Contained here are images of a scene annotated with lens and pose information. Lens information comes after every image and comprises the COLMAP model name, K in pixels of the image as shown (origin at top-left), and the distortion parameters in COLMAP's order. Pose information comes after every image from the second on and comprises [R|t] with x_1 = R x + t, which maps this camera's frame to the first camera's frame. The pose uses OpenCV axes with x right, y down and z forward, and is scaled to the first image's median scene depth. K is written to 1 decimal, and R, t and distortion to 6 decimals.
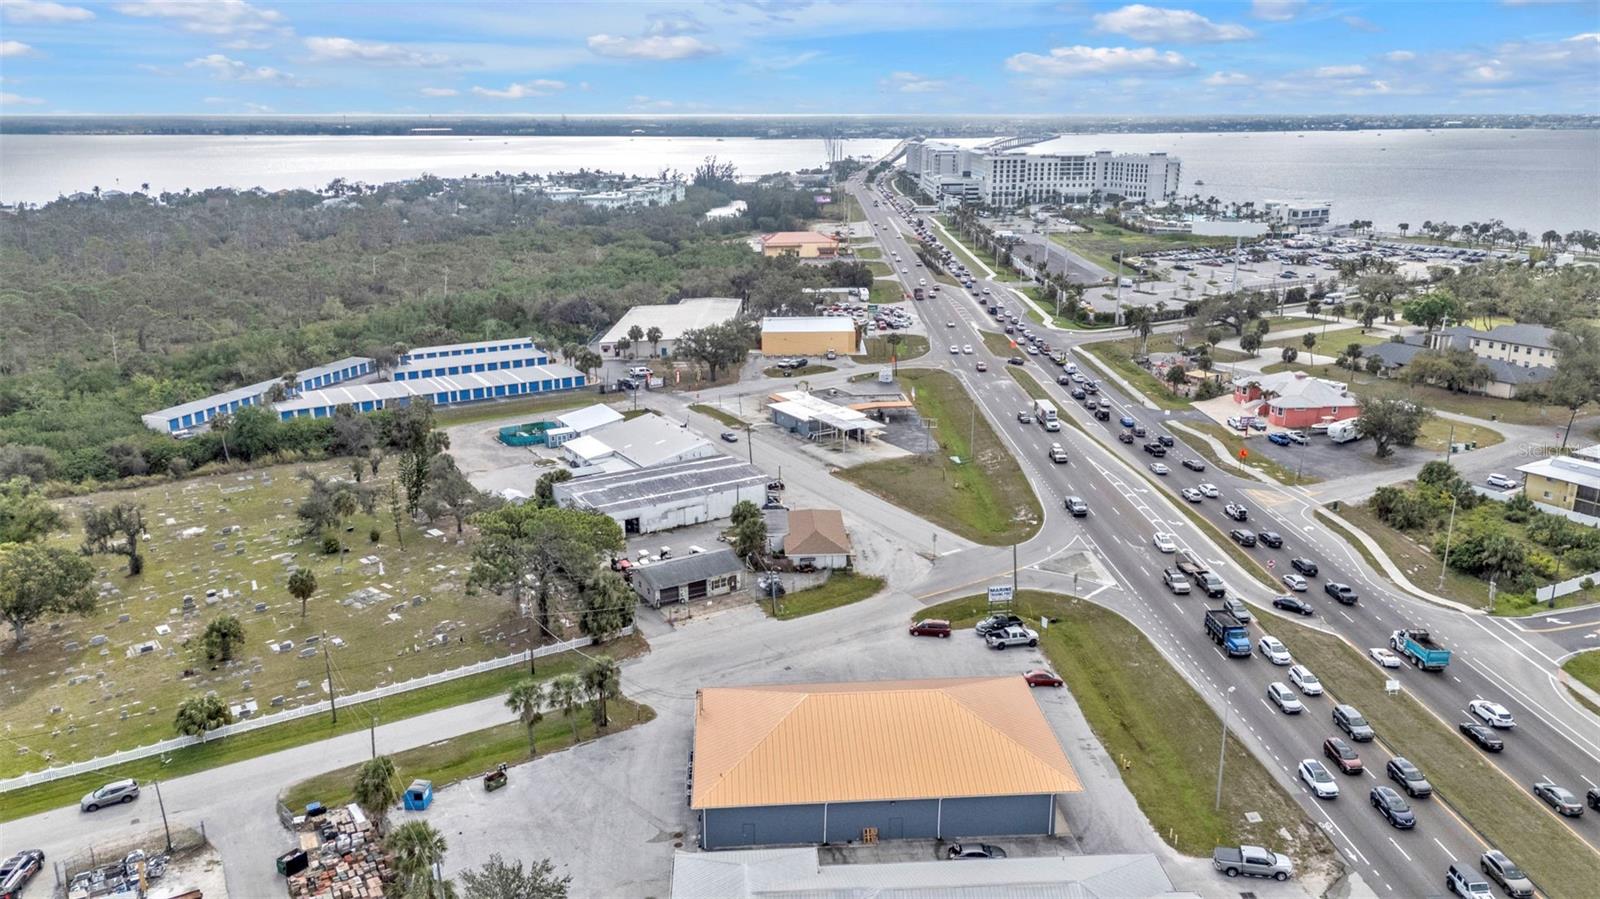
lens RADIAL K [[1162.1, 0, 800.5], [0, 1162.1, 454.8], [0, 0, 1]] dist [0.083046, -0.080660]
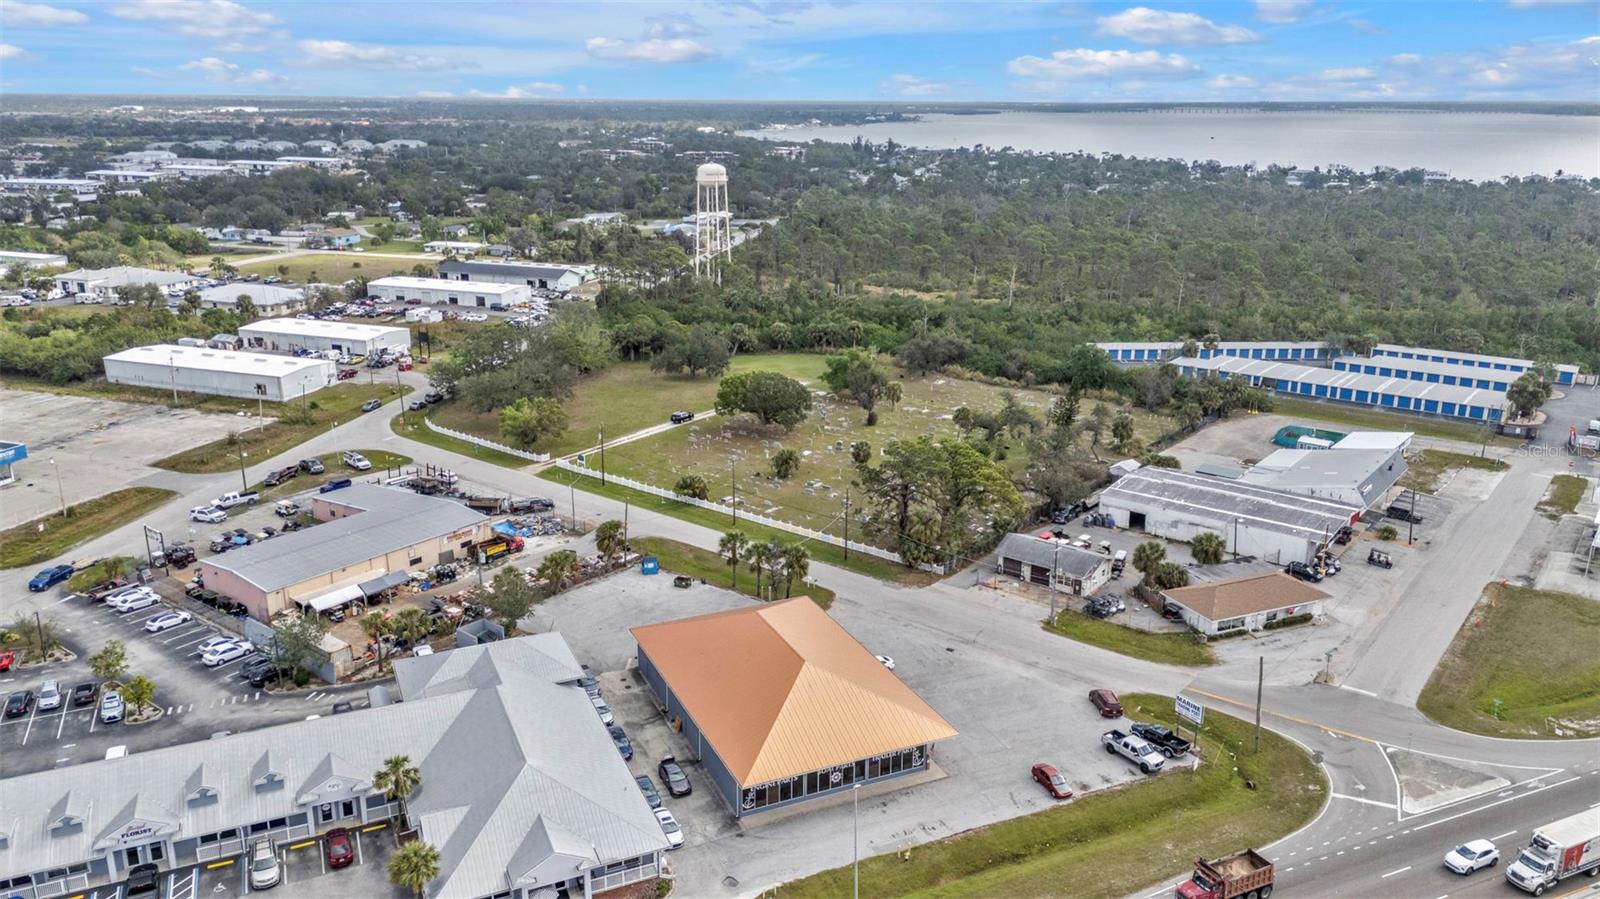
lens RADIAL K [[1162.1, 0, 800.5], [0, 1162.1, 454.8], [0, 0, 1]] dist [0.083046, -0.080660]
pose [[0.352157, 0.280233, -0.893003, 0.464895], [-0.268443, 0.944279, 0.190463, -0.076293], [0.896618, 0.172648, 0.407761, 0.266809]]
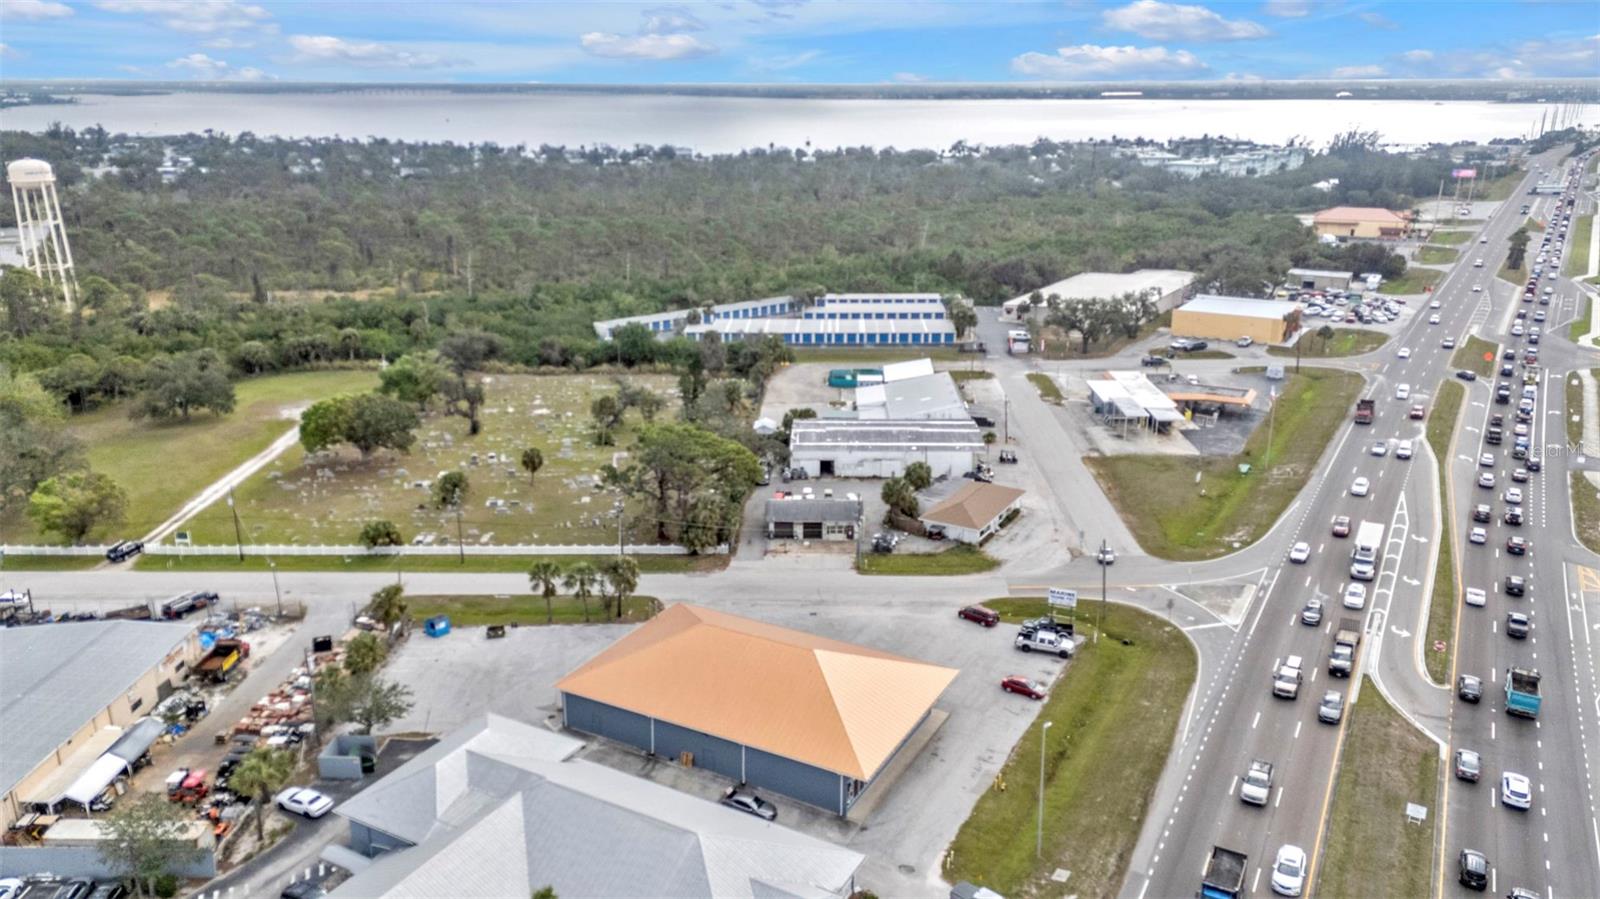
lens RADIAL K [[1153.6, 0, 800.0], [0, 1153.6, 449.5], [0, 0, 1]] dist [0.093574, -0.081912]
pose [[0.843699, 0.166049, -0.510489, 0.283299], [-0.153204, 0.985888, 0.067480, -0.016895], [0.514490, 0.021277, 0.857233, 0.065303]]
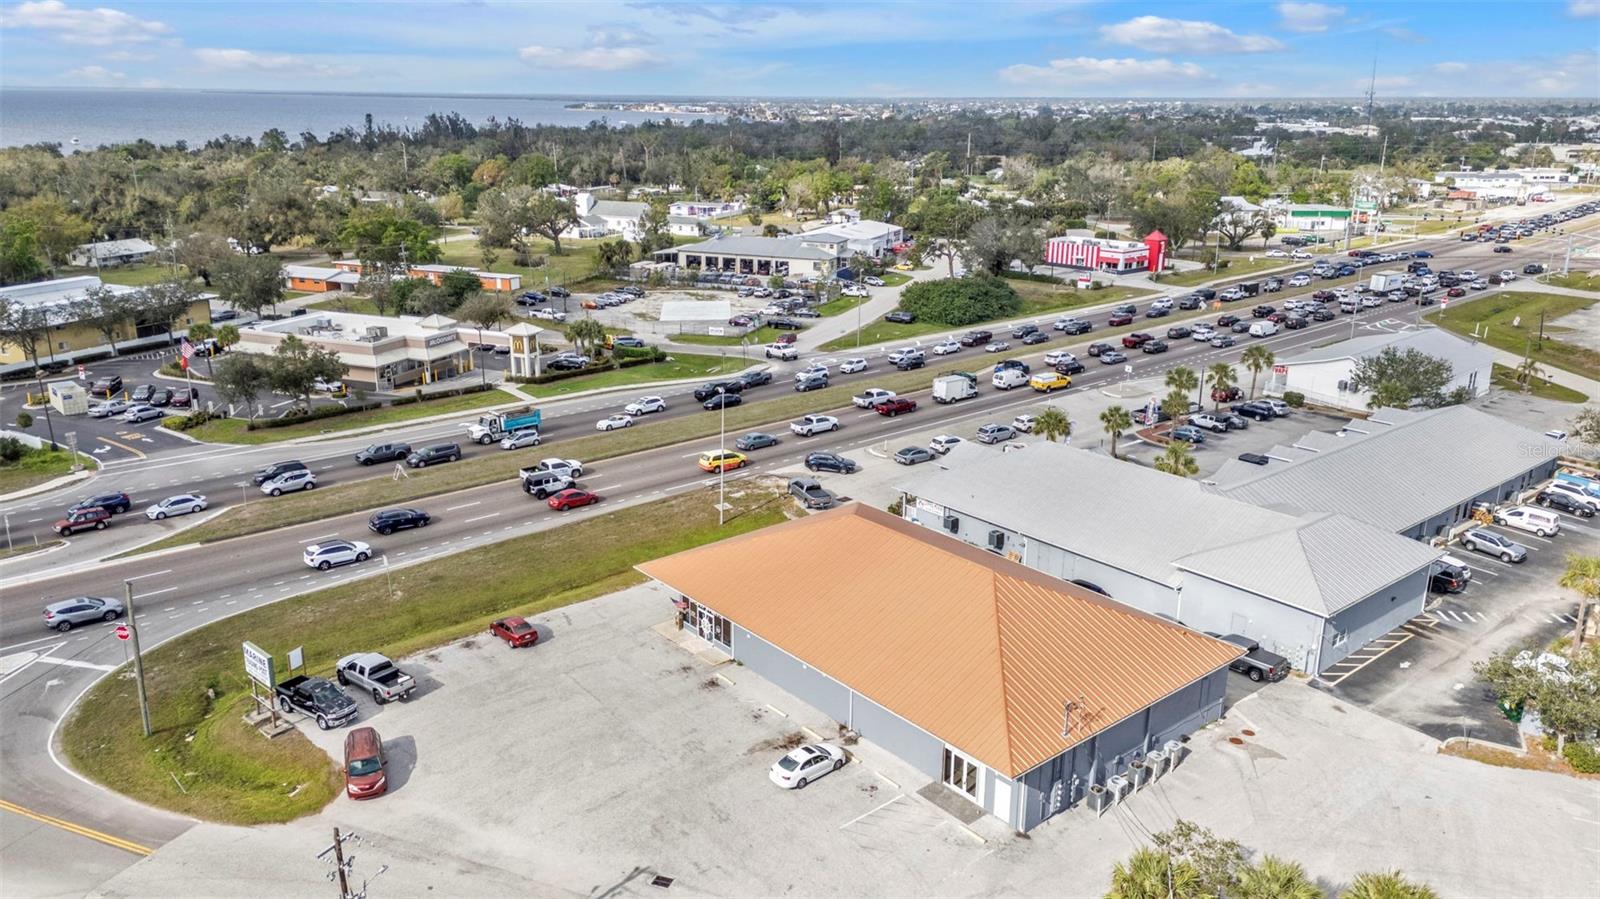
lens RADIAL K [[1162.1, 0, 800.5], [0, 1162.1, 454.8], [0, 0, 1]] dist [0.083046, -0.080660]
pose [[-0.595233, -0.234841, 0.768470, -0.194338], [0.221201, 0.871505, 0.437664, -0.073362], [-0.772507, 0.430499, -0.466802, 0.646420]]
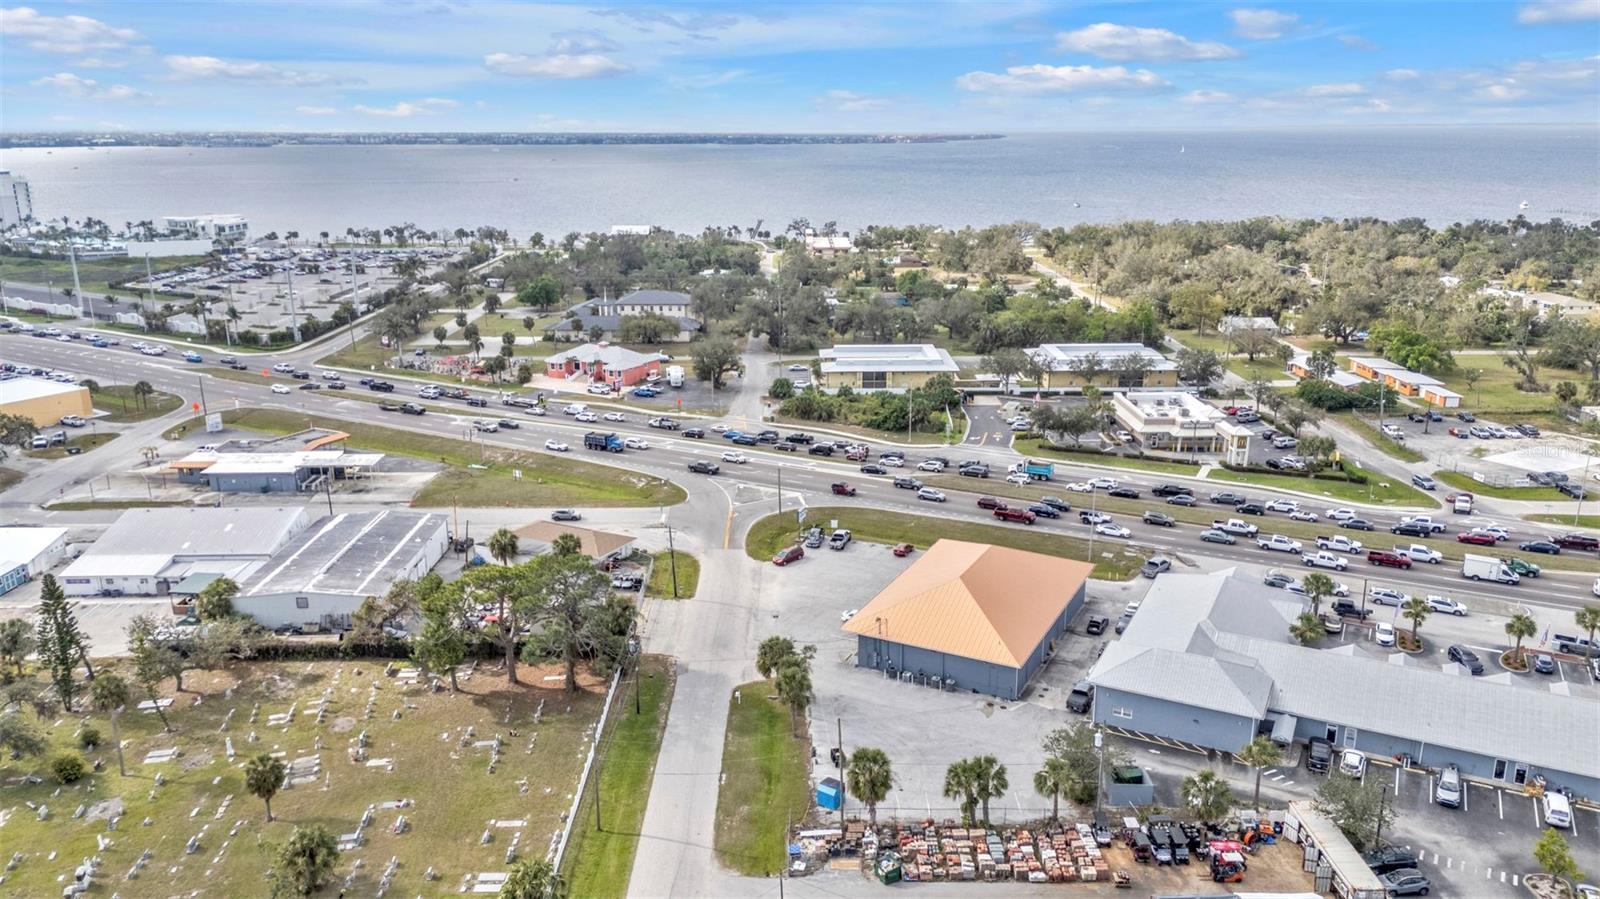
lens RADIAL K [[1162.1, 0, 800.5], [0, 1162.1, 454.8], [0, 0, 1]] dist [0.083046, -0.080660]
pose [[0.512246, -0.228824, 0.827794, -0.522948], [0.241118, 0.963405, 0.117104, -0.053443], [-0.824297, 0.139610, 0.548674, 0.205991]]
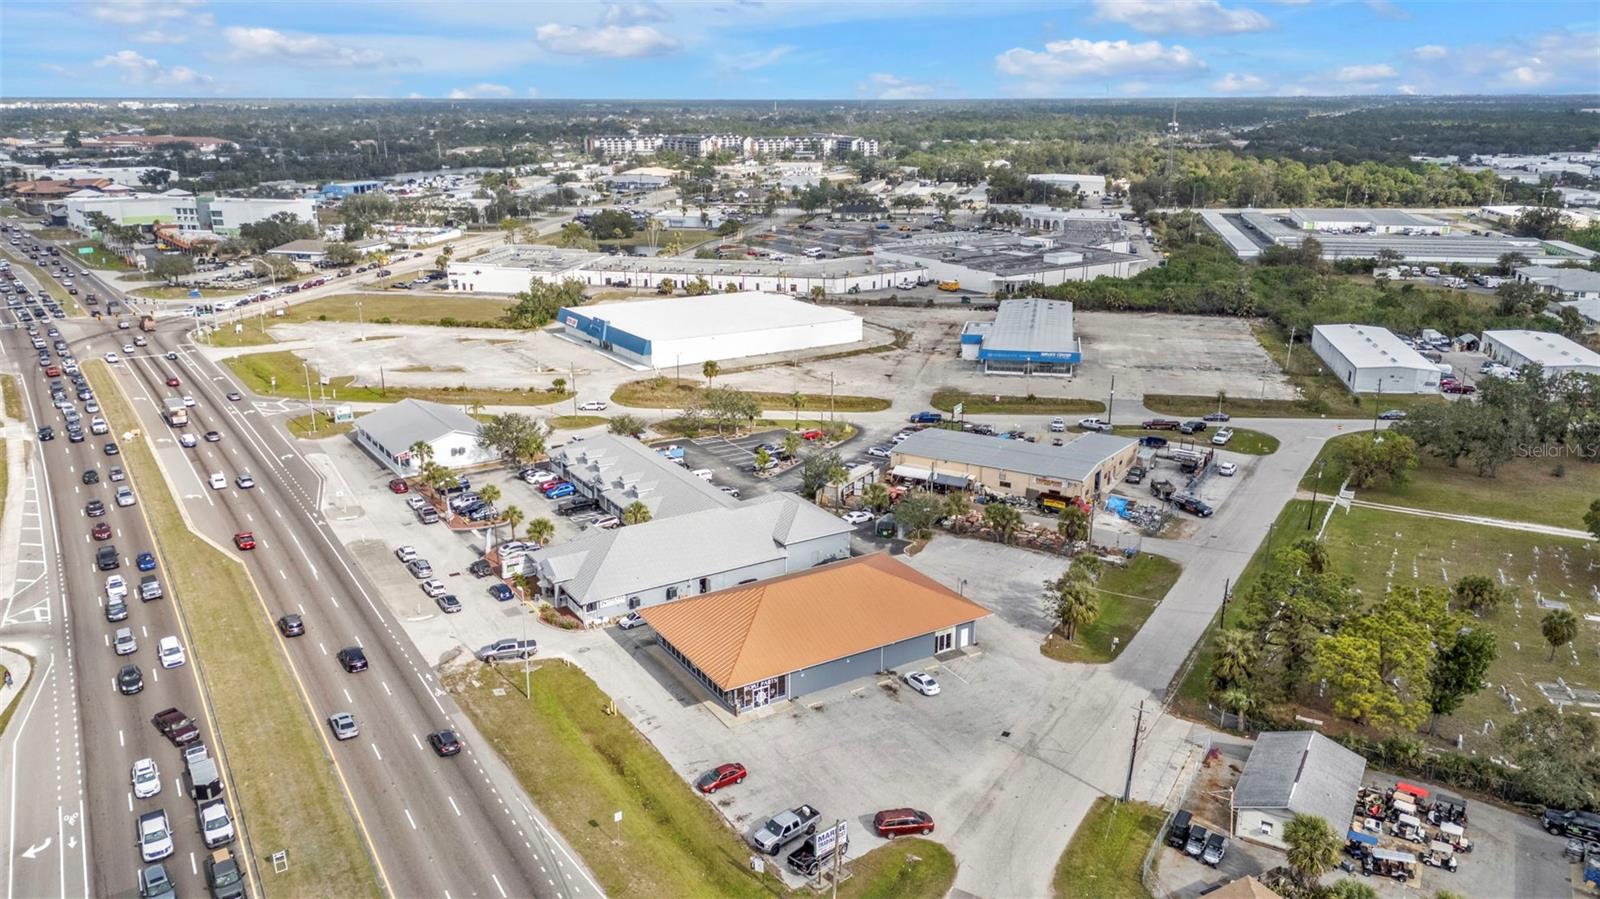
lens RADIAL K [[1162.1, 0, 800.5], [0, 1162.1, 454.8], [0, 0, 1]] dist [0.083046, -0.080660]
pose [[-0.883368, 0.144367, -0.445891, 0.278352], [-0.124702, 0.844684, 0.520536, -0.243394], [0.451785, 0.515428, -0.728164, 0.855973]]
